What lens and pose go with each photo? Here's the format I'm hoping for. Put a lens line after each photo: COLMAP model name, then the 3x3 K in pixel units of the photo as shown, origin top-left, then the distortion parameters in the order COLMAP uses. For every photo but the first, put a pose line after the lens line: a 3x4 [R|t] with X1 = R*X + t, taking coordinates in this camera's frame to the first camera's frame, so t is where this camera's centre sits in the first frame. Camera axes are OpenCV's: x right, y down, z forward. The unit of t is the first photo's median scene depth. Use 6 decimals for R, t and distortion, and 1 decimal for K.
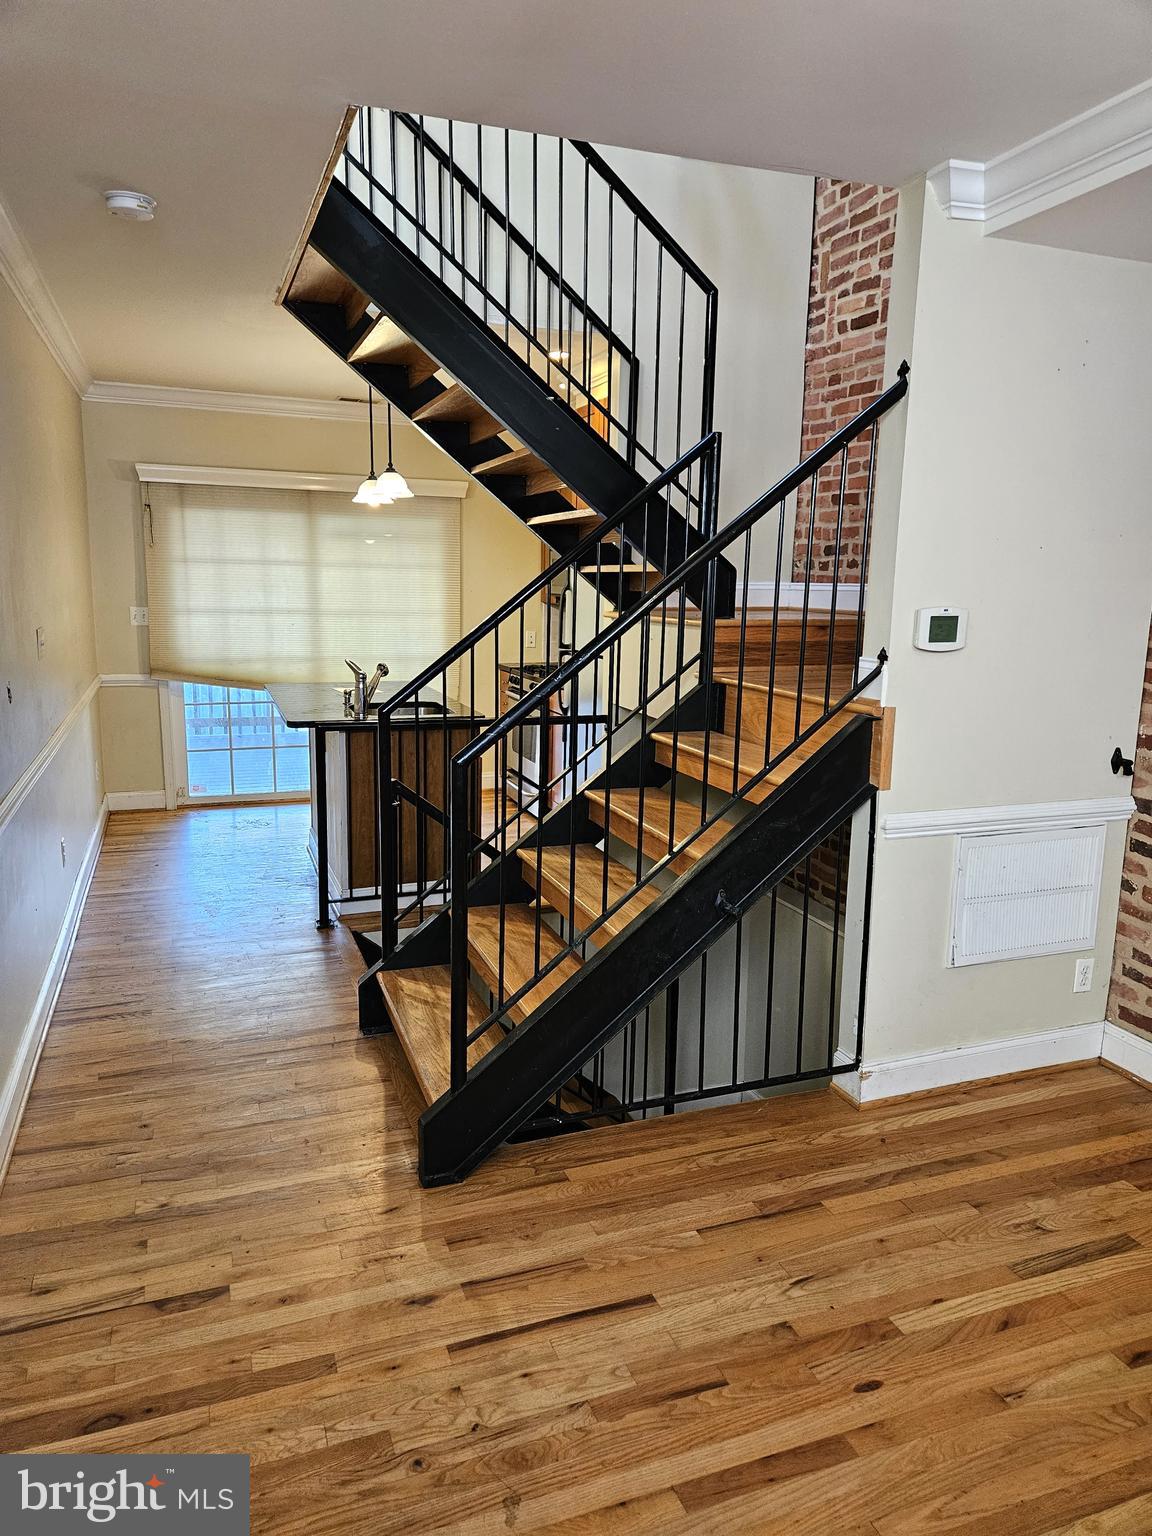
lens RADIAL K [[1021.3, 0, 576.0], [0, 1021.3, 768.0], [0, 0, 1]] dist [0.036772, 0.000758]
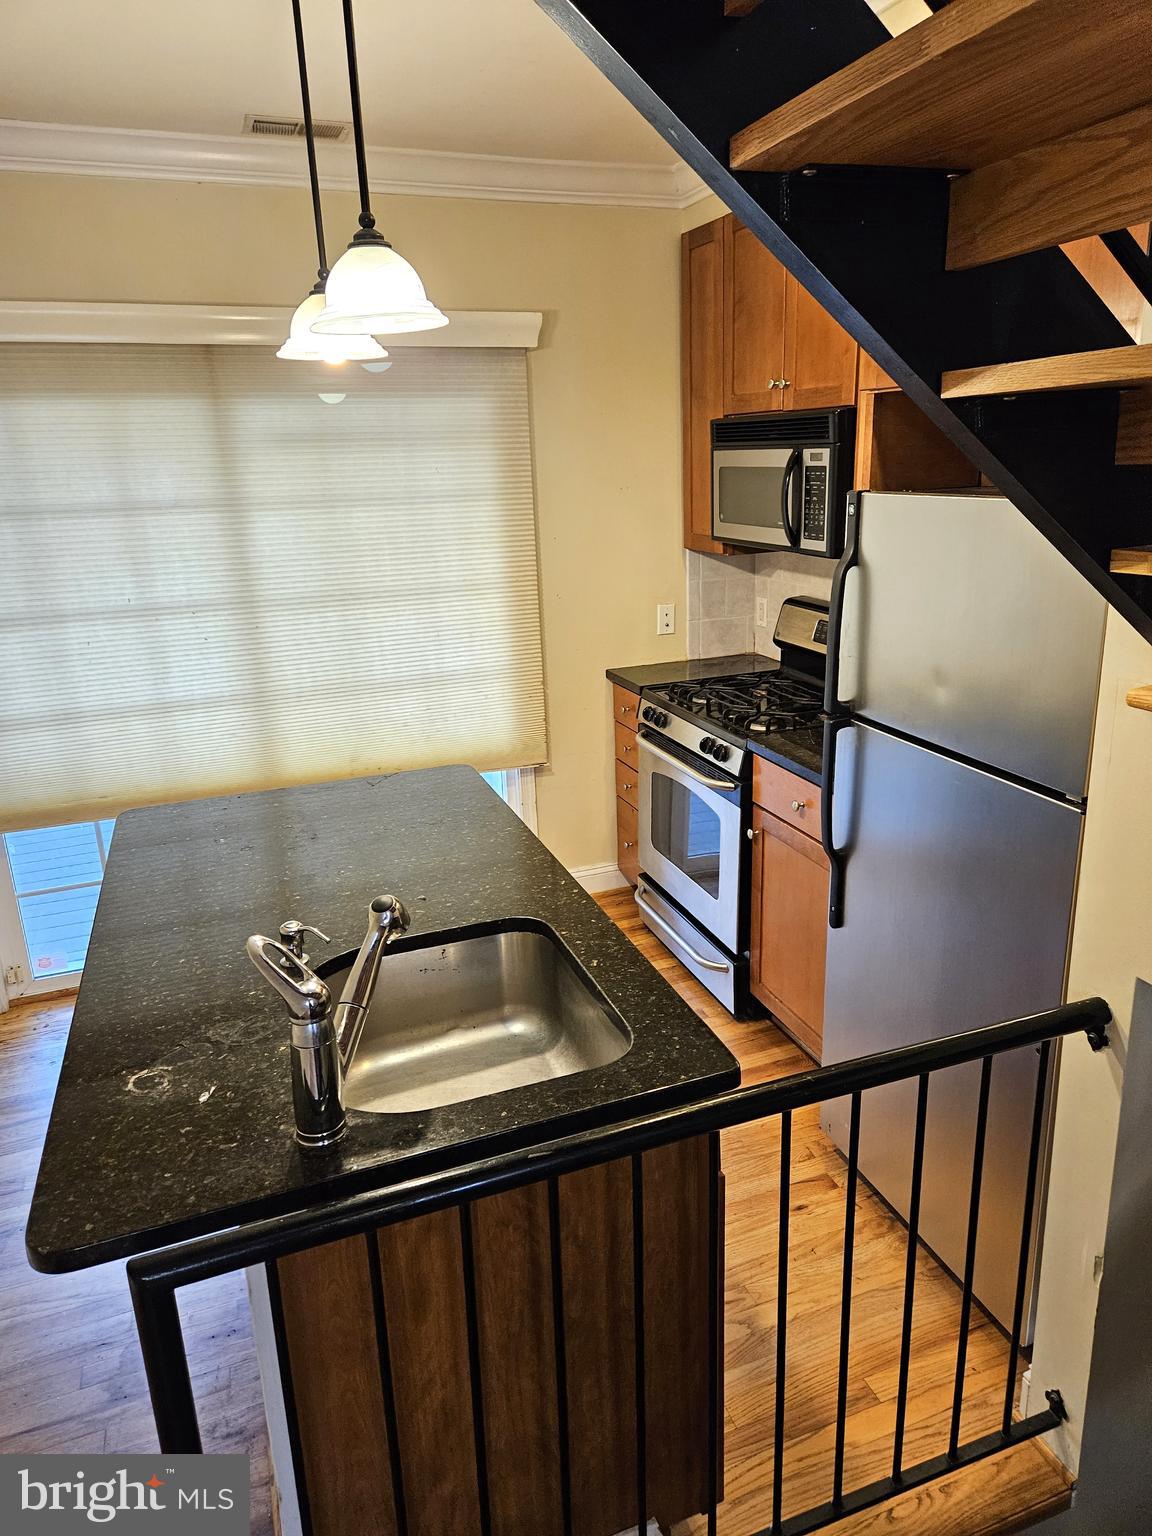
lens RADIAL K [[1021.3, 0, 576.0], [0, 1021.3, 768.0], [0, 0, 1]] dist [0.036772, 0.000758]
pose [[0.998742, -0.043544, -0.024878, -0.090917], [0.046128, 0.992290, 0.115037, -0.127745], [0.019677, -0.116040, 0.993050, 0.520598]]
